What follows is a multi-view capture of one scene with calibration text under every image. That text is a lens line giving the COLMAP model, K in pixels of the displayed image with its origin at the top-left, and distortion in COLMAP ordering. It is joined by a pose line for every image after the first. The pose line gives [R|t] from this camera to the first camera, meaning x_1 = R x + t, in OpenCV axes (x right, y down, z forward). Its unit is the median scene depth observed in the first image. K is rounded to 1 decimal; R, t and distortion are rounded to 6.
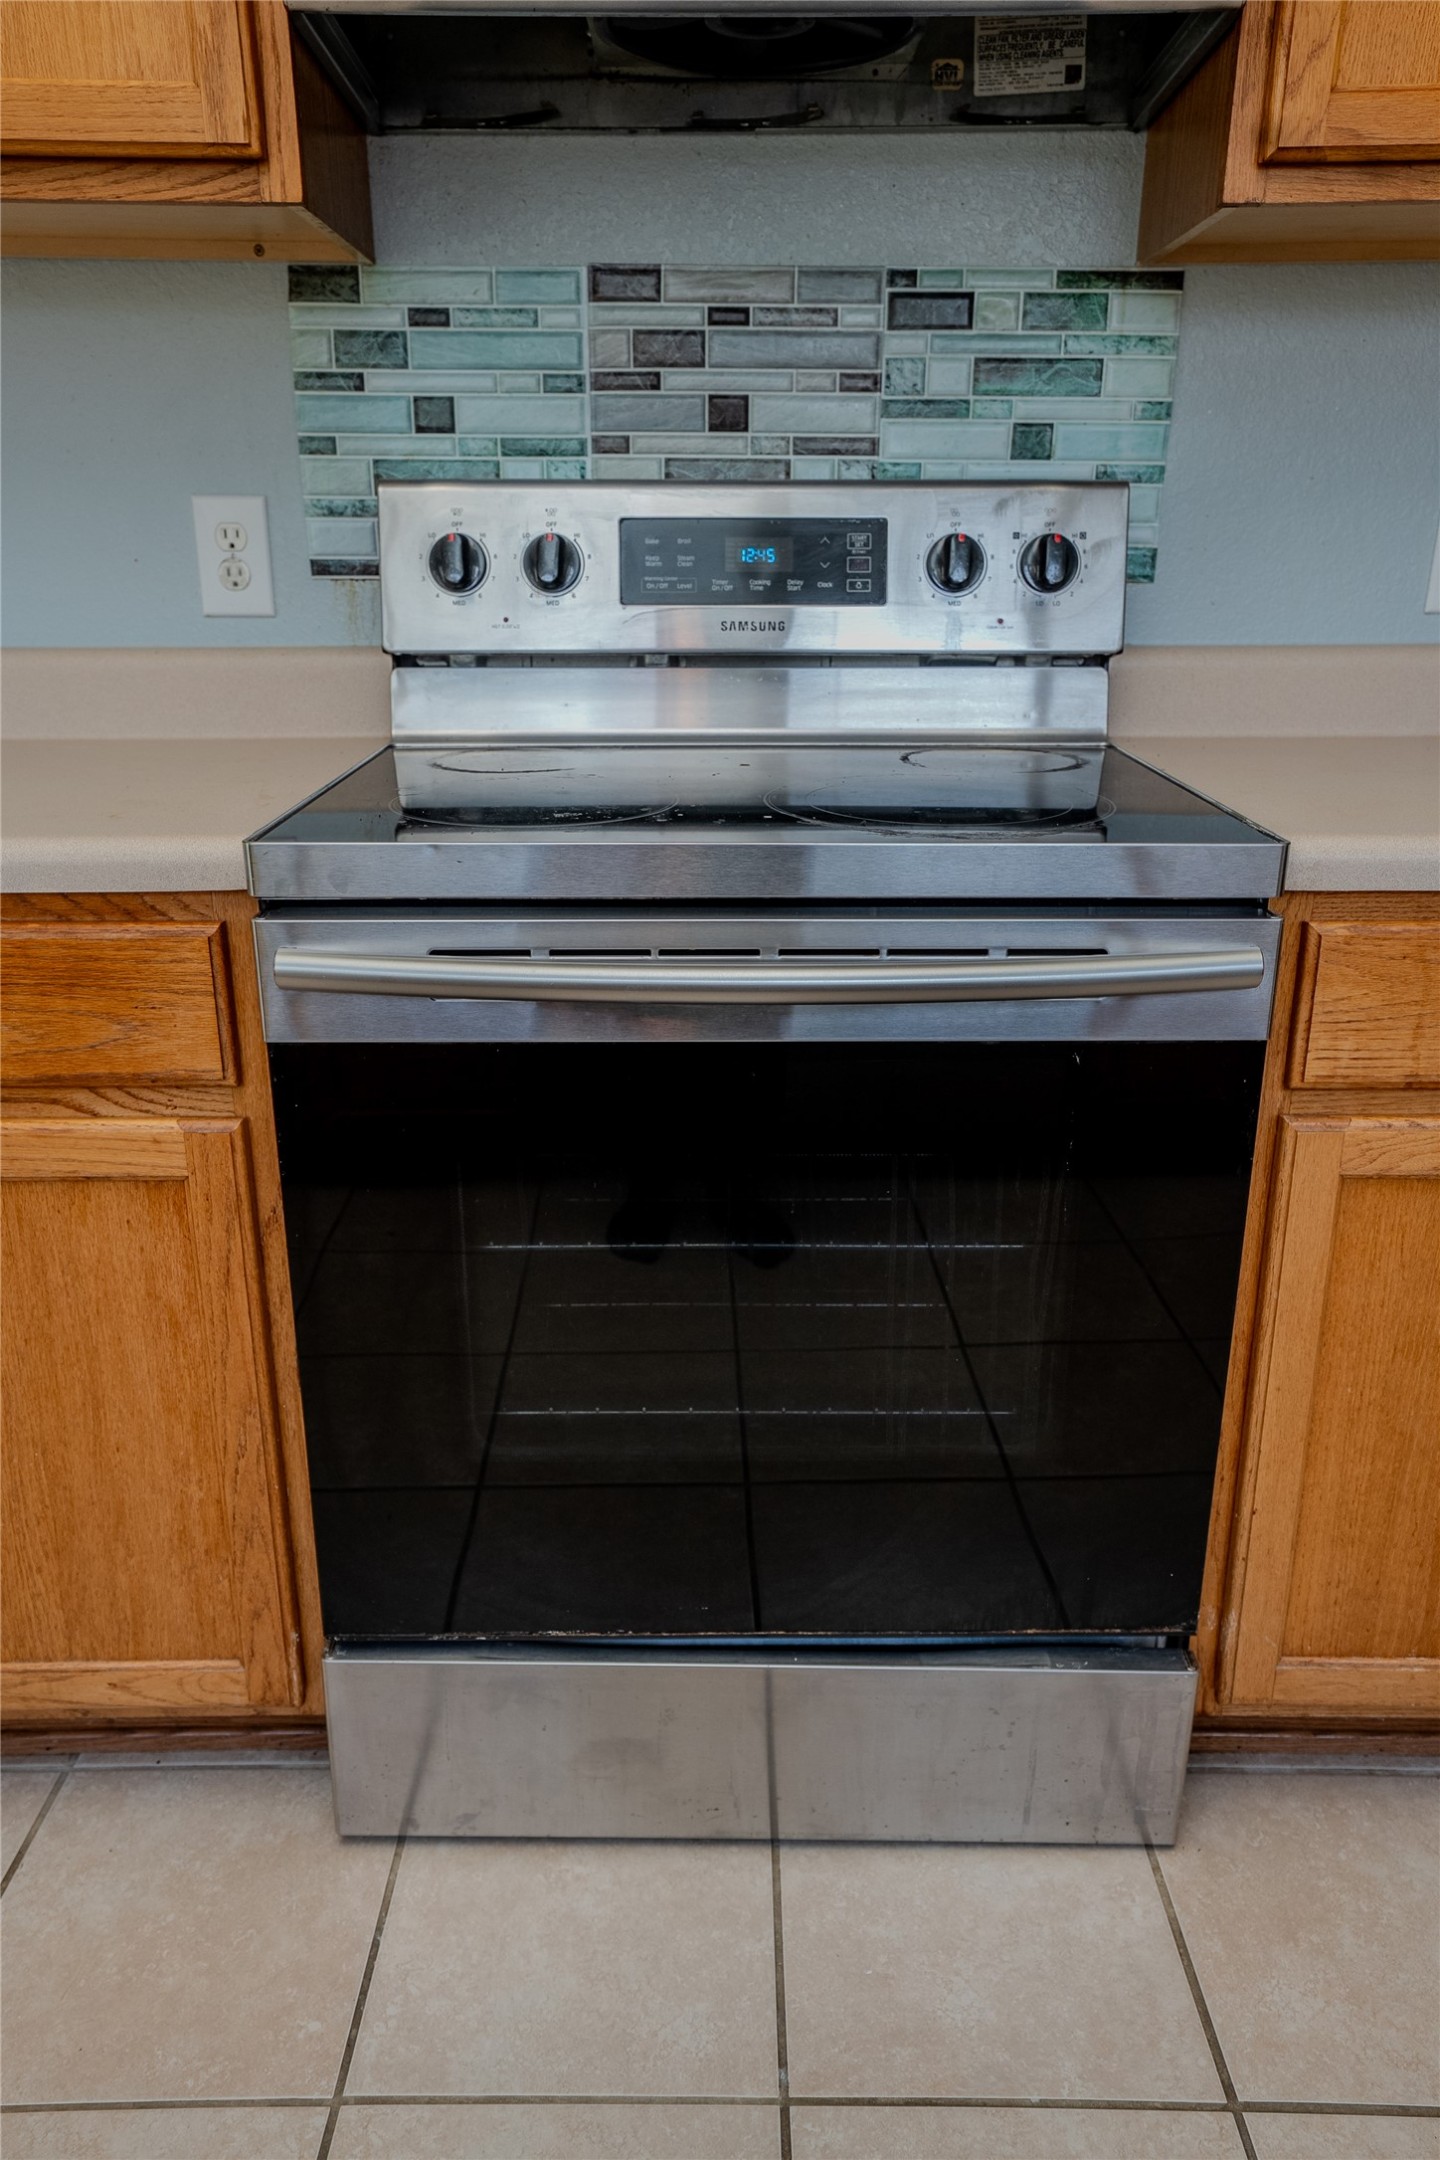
lens RADIAL K [[1609.4, 0, 720.0], [0, 1609.4, 1080.0], [0, 0, 1]] dist [0.029359, 0.001621]
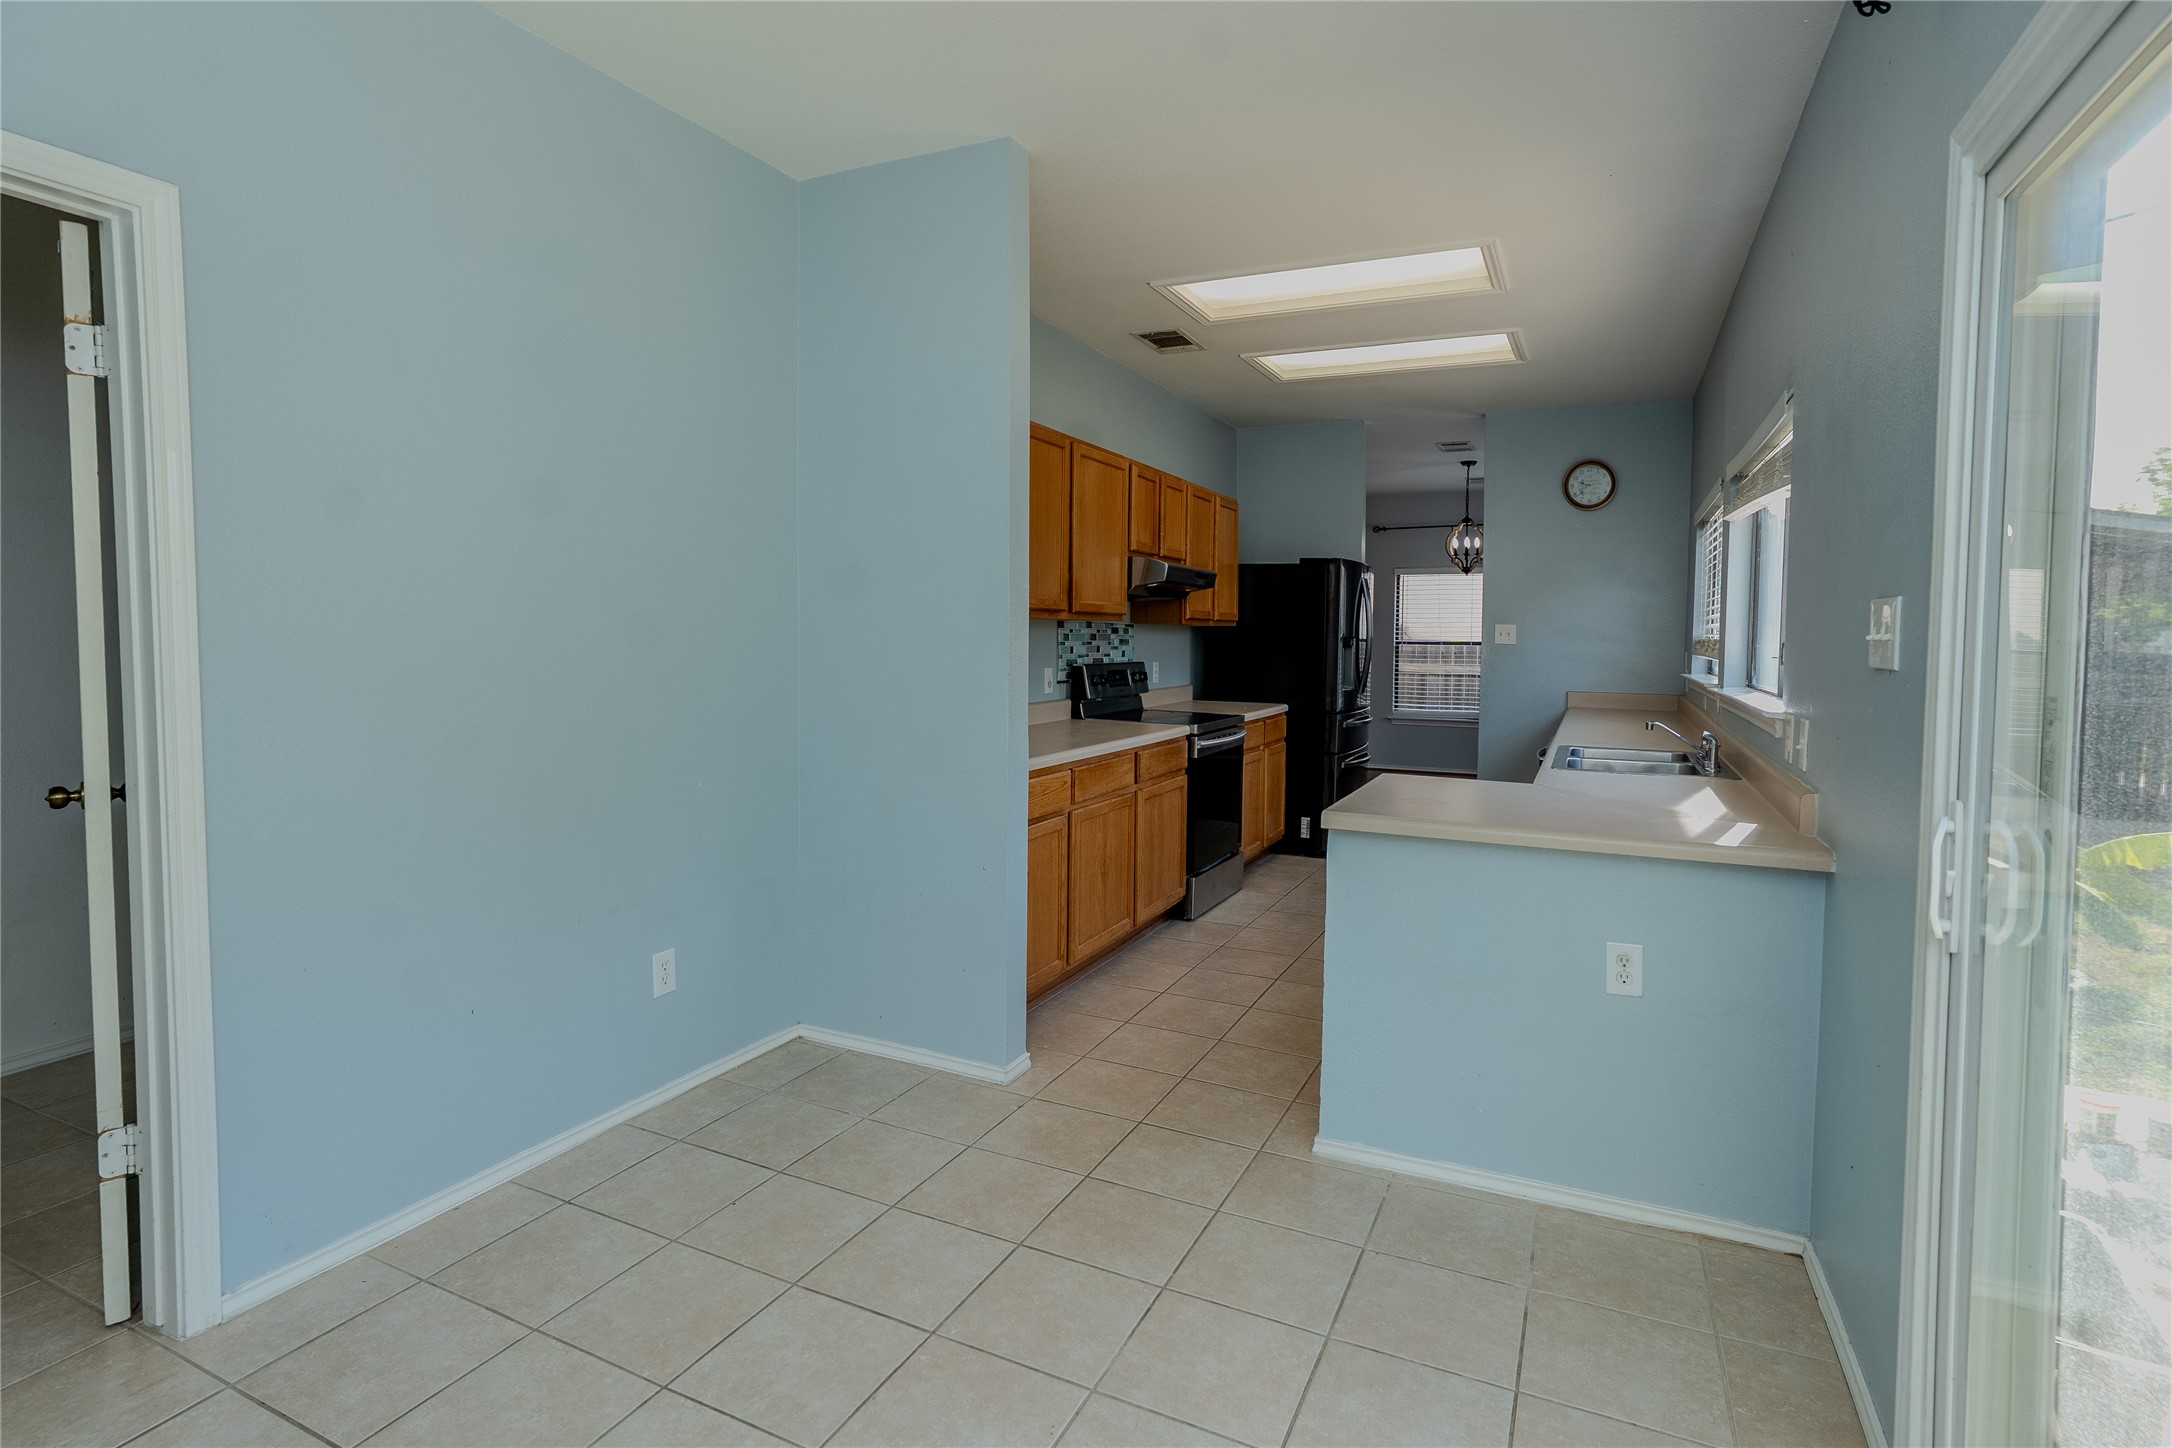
lens RADIAL K [[1075.2, 0, 1089.8], [0, 1075.2, 683.0], [0, 0, 1]] dist [-0.049729, 0.027701]
pose [[0.430189, -0.035472, 0.902042, -2.994464], [0.276246, 0.956466, -0.094130, -0.016662], [-0.859434, 0.289679, 0.421260, -0.321765]]
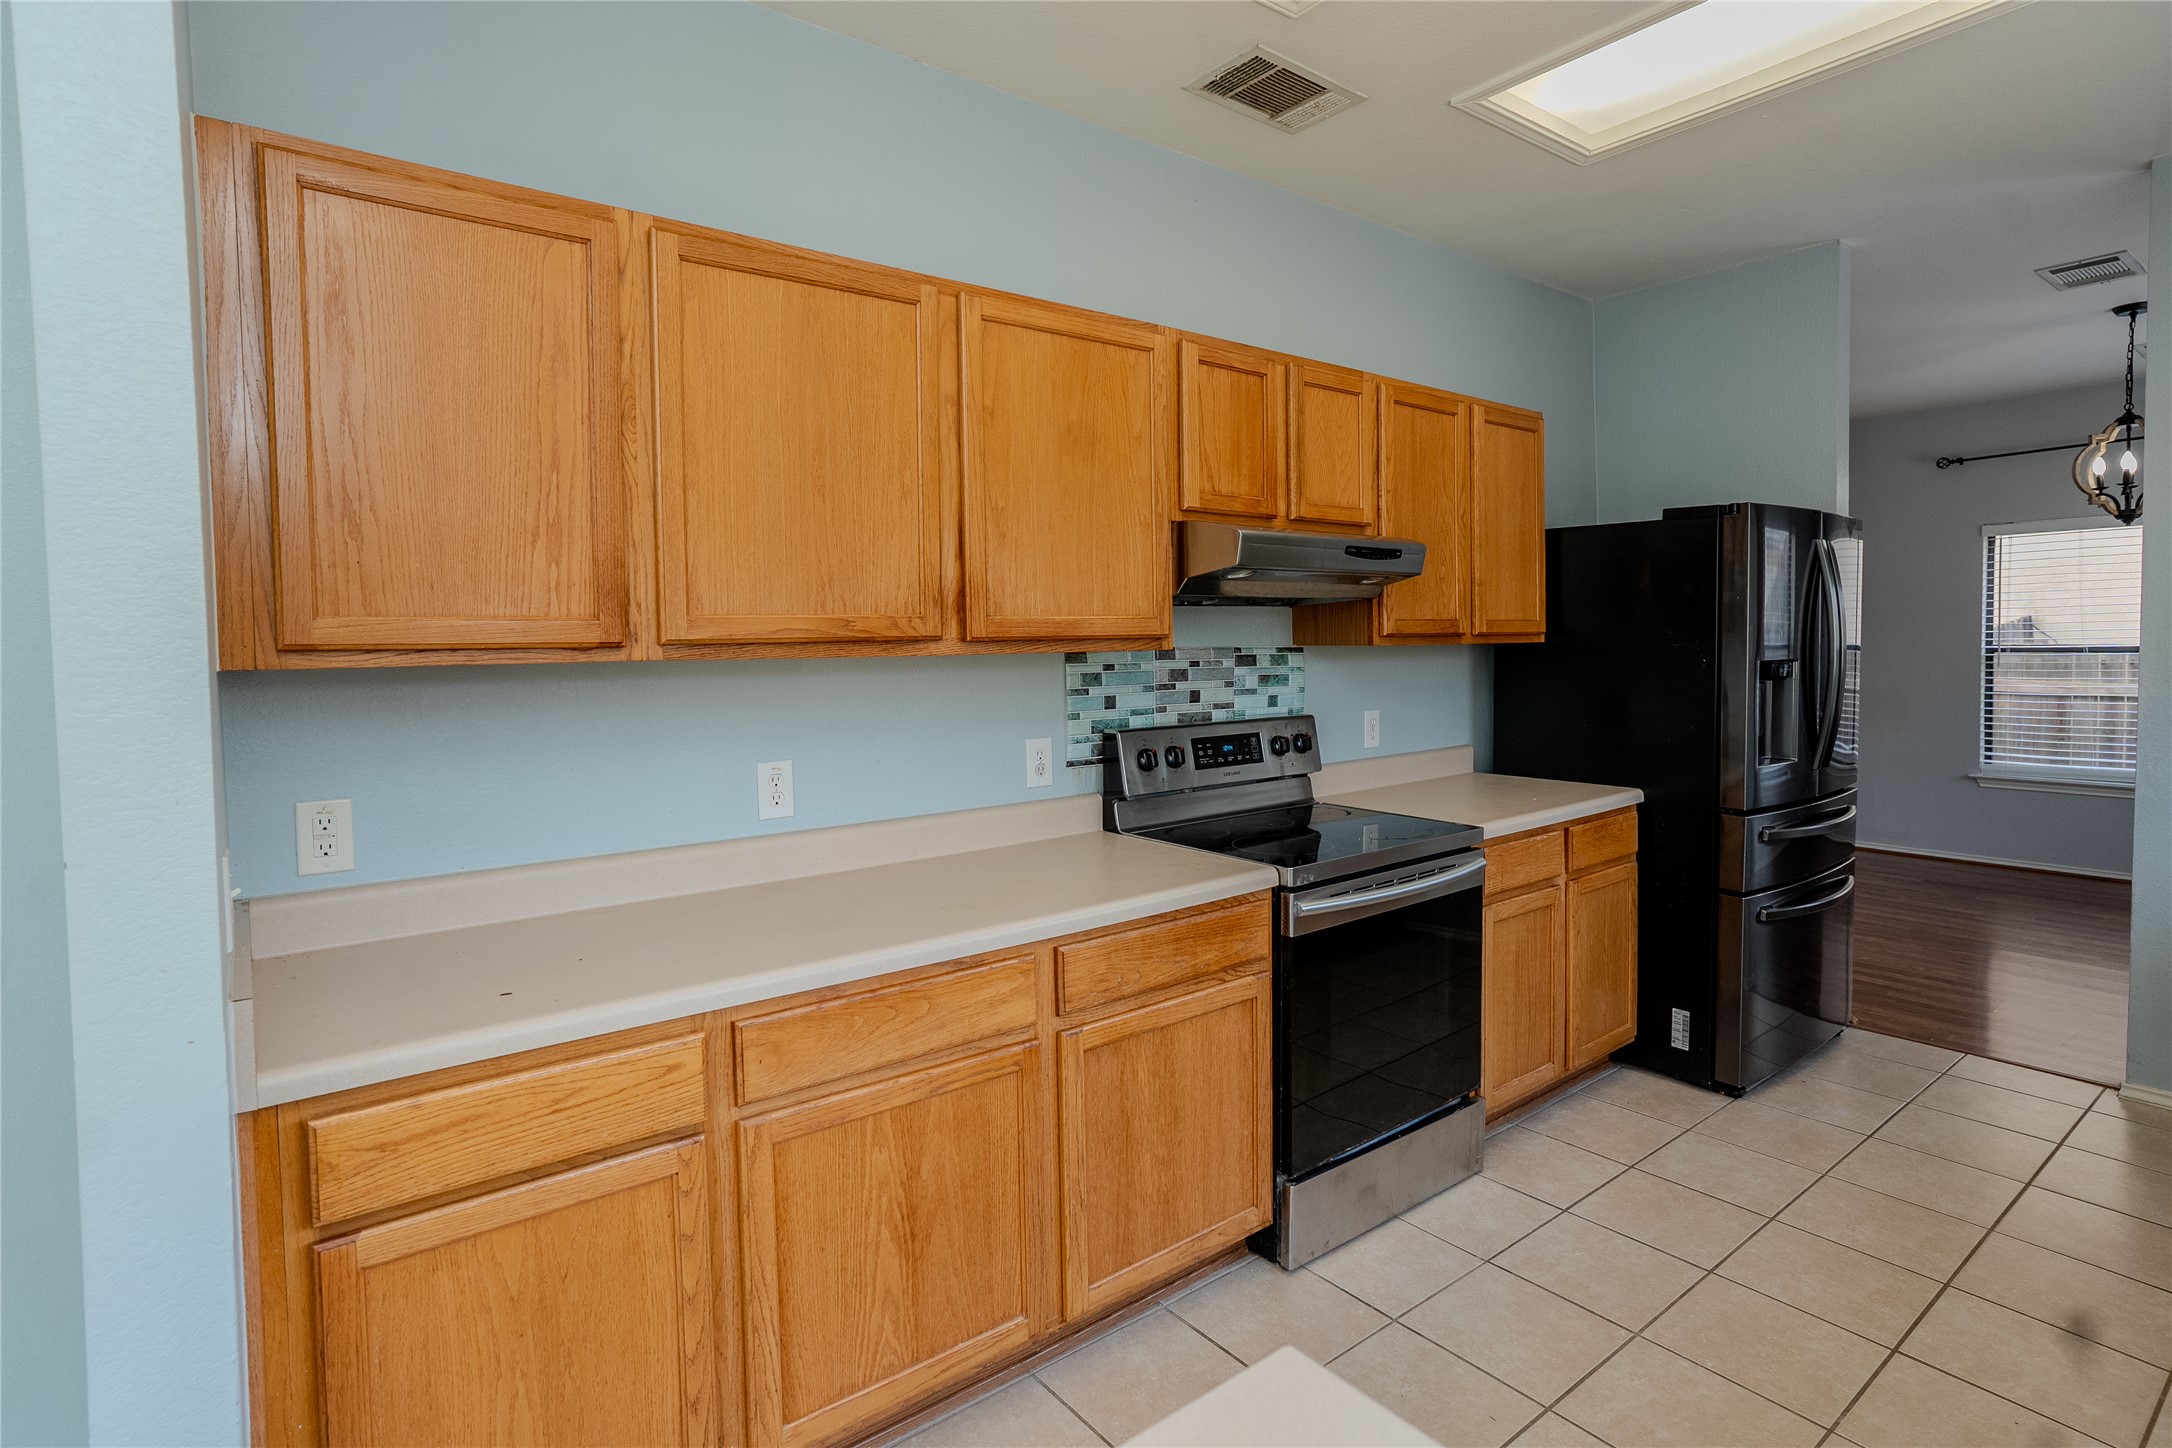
lens RADIAL K [[1082.9, 0, 1082.9], [0, 1082.9, 684.7], [0, 0, 1]] dist [-0.041423, 0.023579]
pose [[0.791596, -0.036479, 0.609956, -1.265009], [0.207520, 0.954936, -0.212207, -0.089514], [-0.574728, 0.294560, 0.763494, -0.278815]]
